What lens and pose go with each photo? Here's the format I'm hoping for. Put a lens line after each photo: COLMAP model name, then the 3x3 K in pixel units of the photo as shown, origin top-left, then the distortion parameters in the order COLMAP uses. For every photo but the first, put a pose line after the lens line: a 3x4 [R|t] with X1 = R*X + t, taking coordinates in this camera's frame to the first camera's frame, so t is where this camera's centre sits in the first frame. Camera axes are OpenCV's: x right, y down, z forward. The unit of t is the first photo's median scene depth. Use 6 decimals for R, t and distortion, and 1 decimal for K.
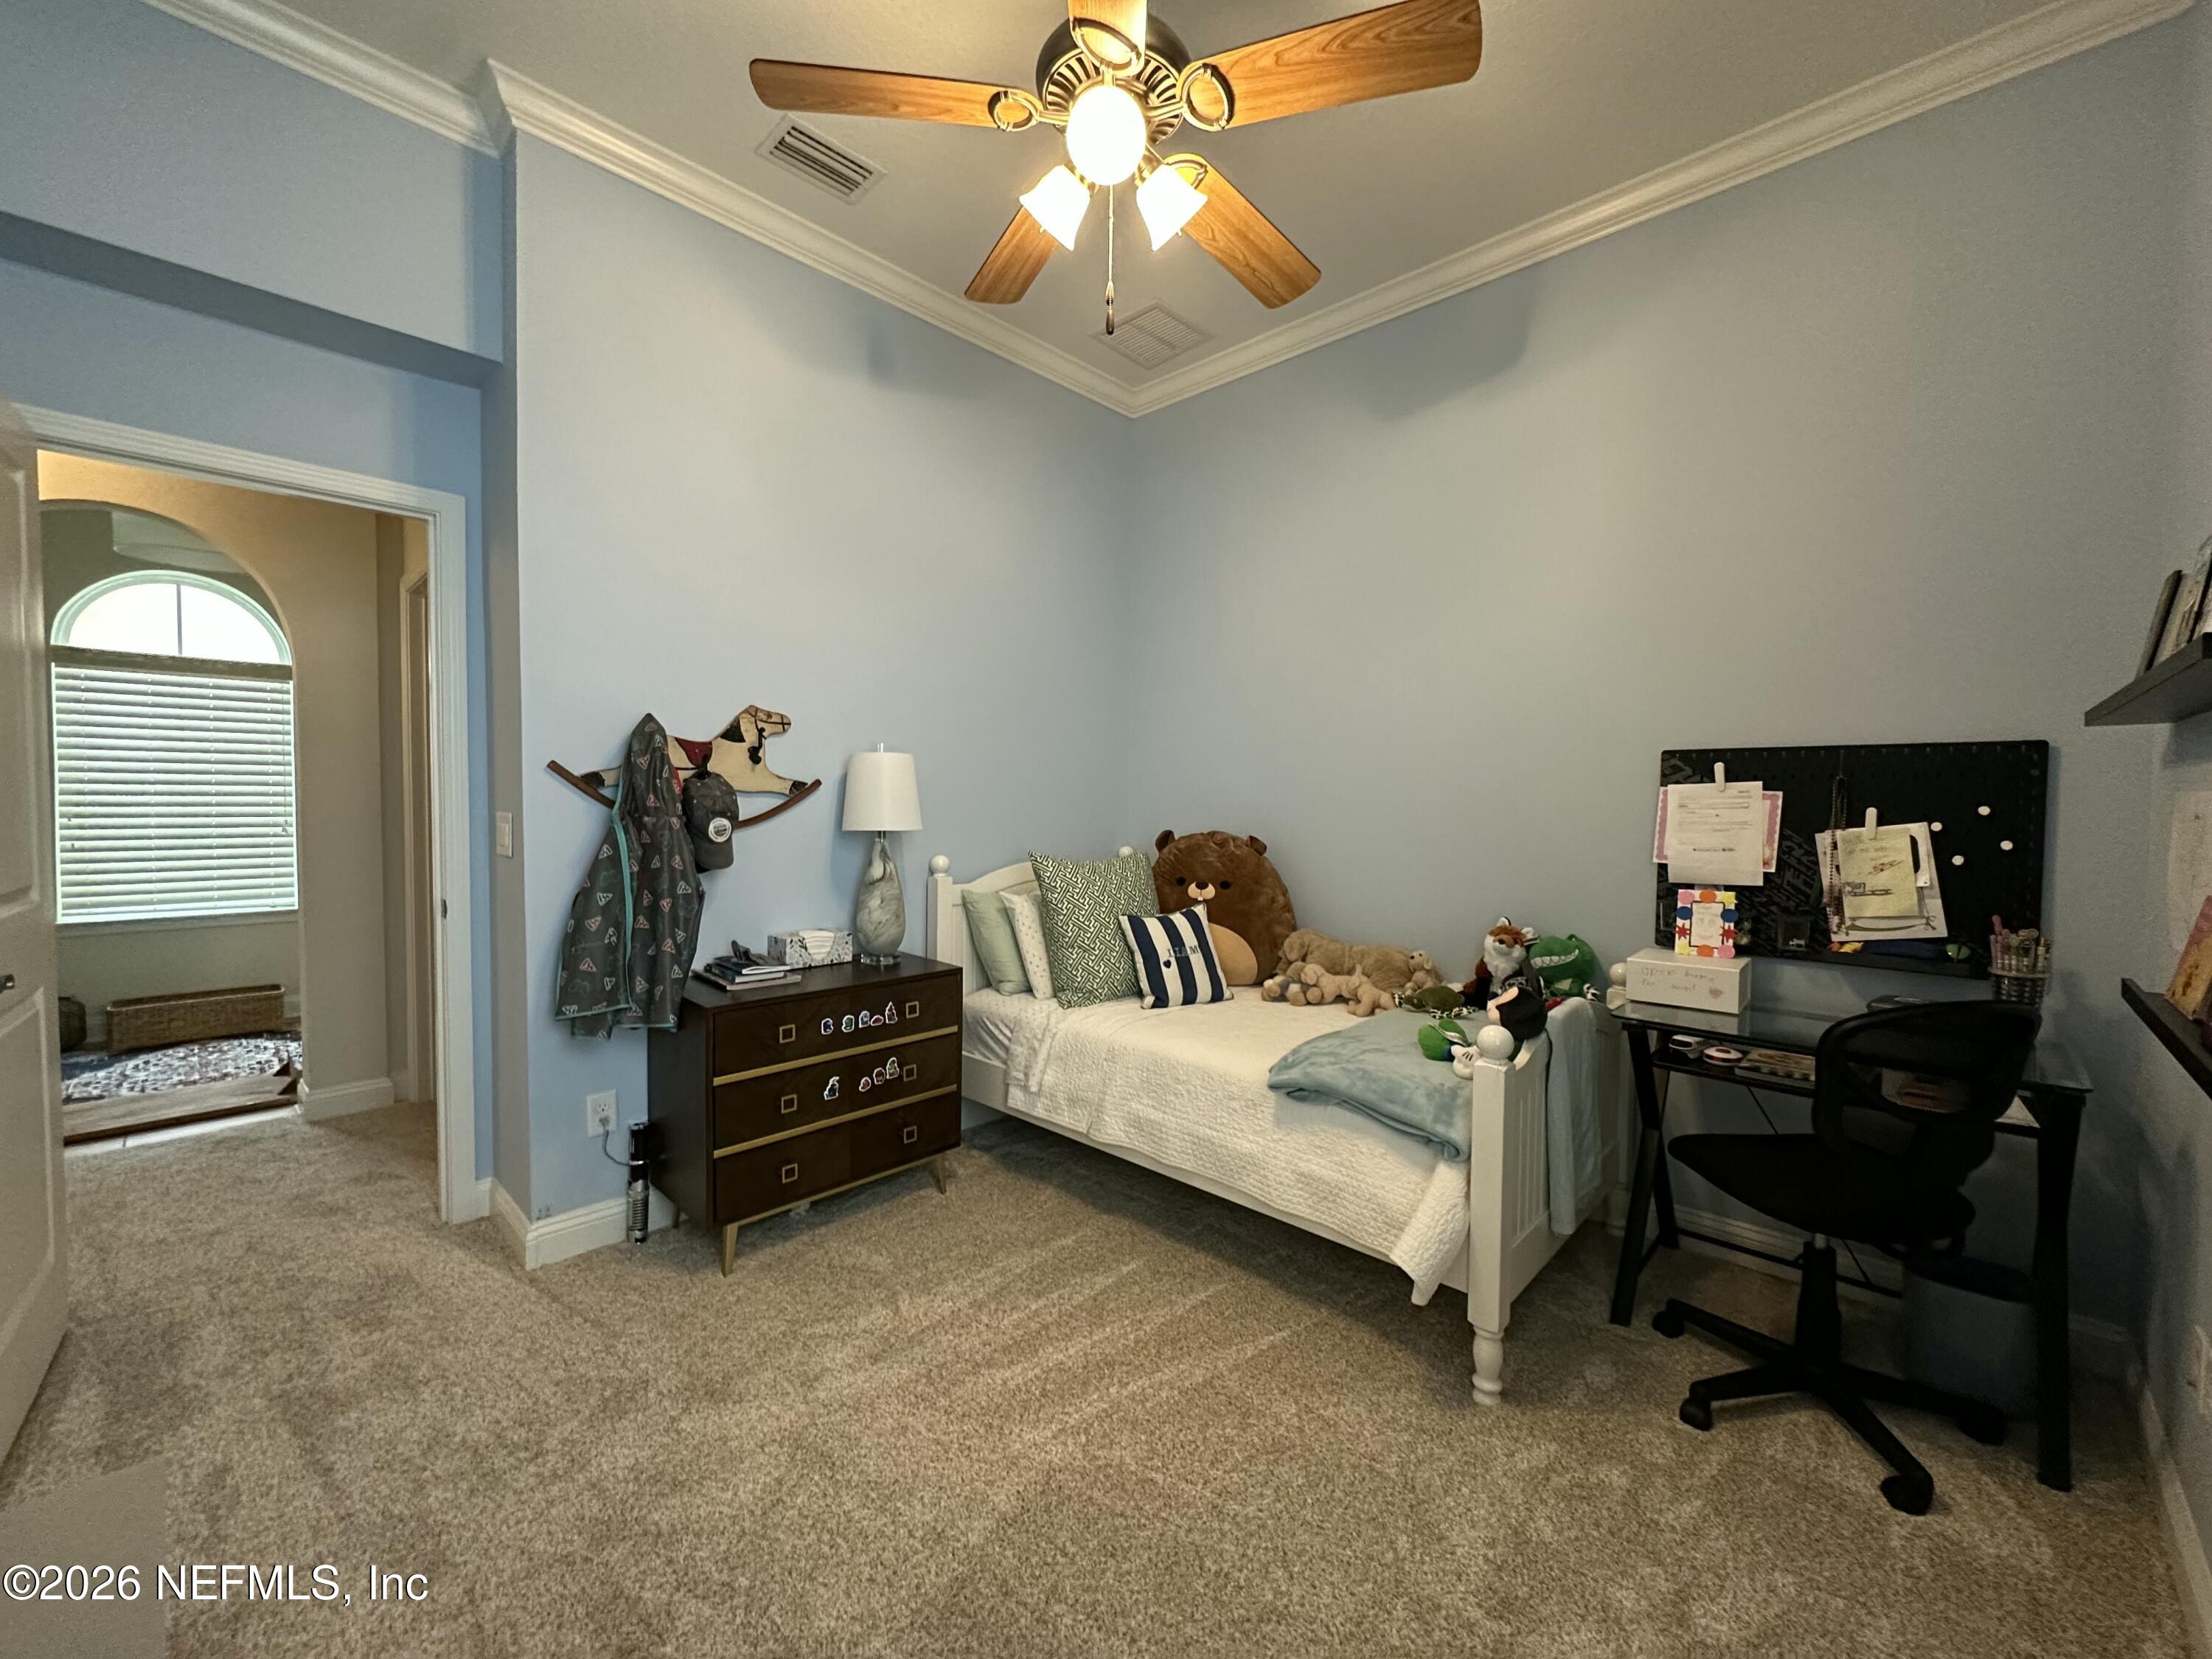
lens RADIAL K [[883.2, 0, 1105.7], [0, 883.2, 831.4], [0, 0, 1]] dist [-0.001572, 0.000746]
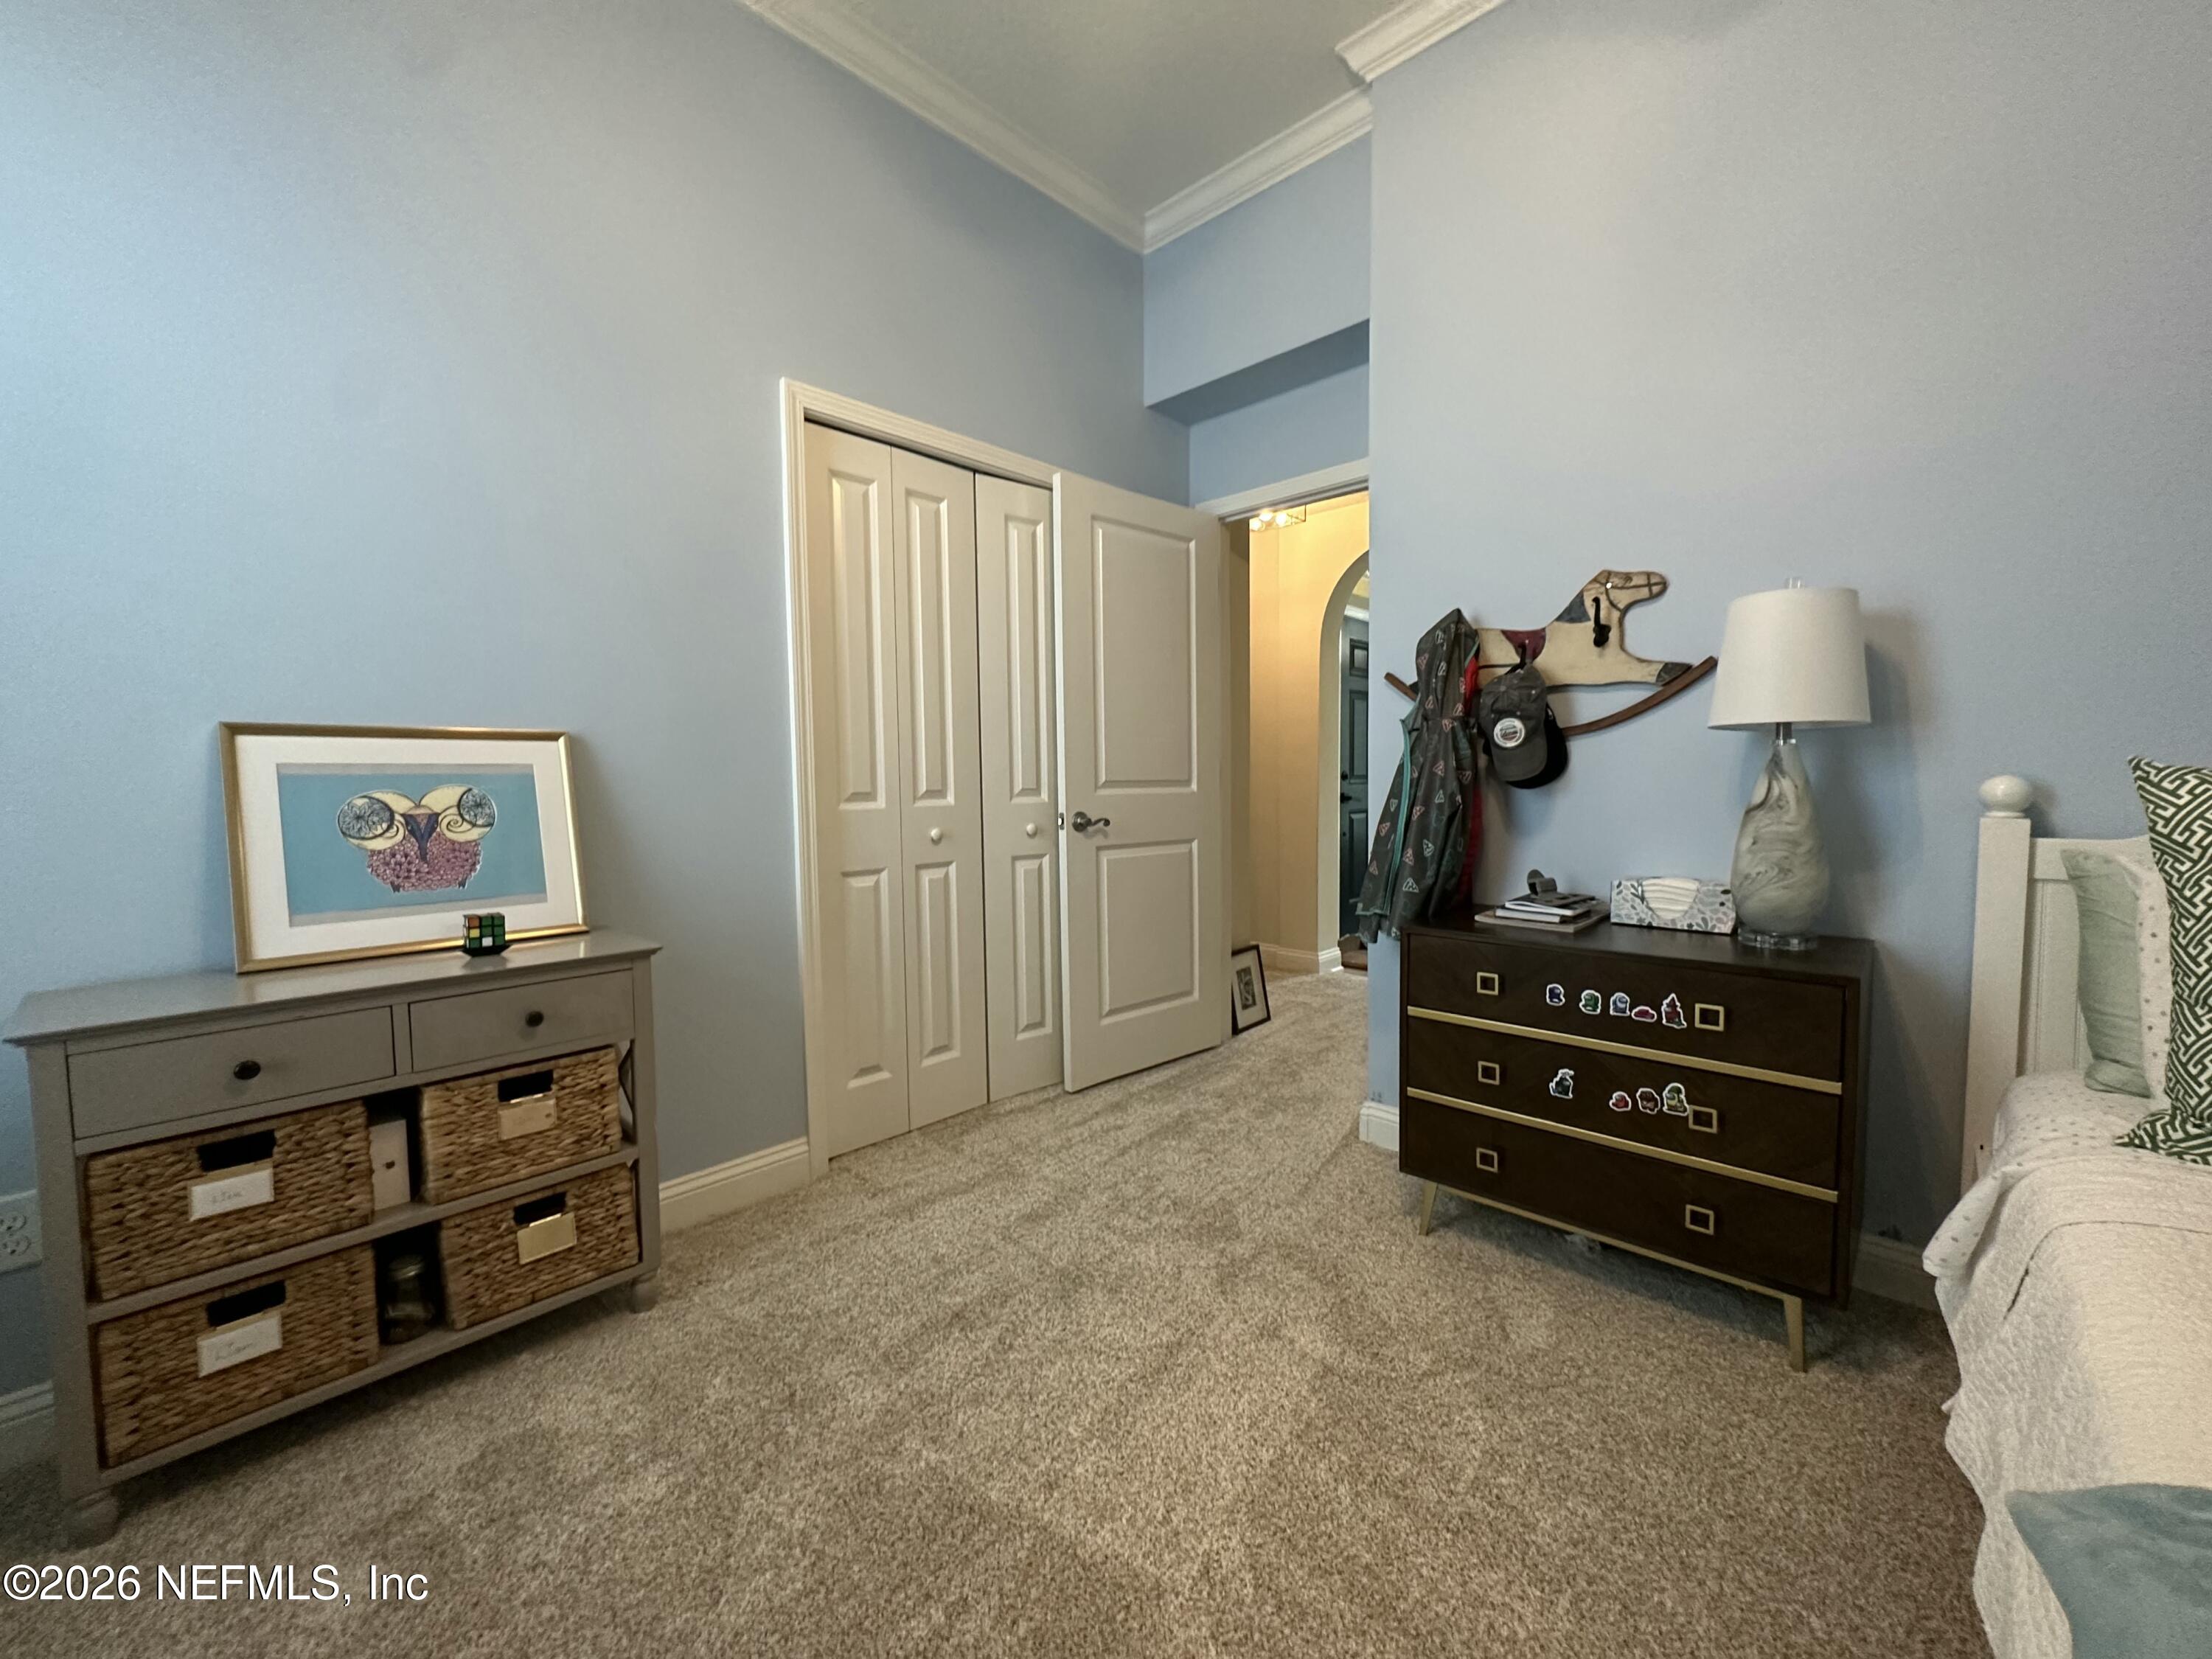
lens RADIAL K [[883.2, 0, 1106.3], [0, 883.2, 826.6], [0, 0, 1]] dist [-0.001572, 0.000746]
pose [[0.004931, 0.045951, -0.998932, 0.393440], [-0.025851, 0.998616, 0.045809, 0.057822], [0.999654, 0.025598, 0.006112, 0.609609]]
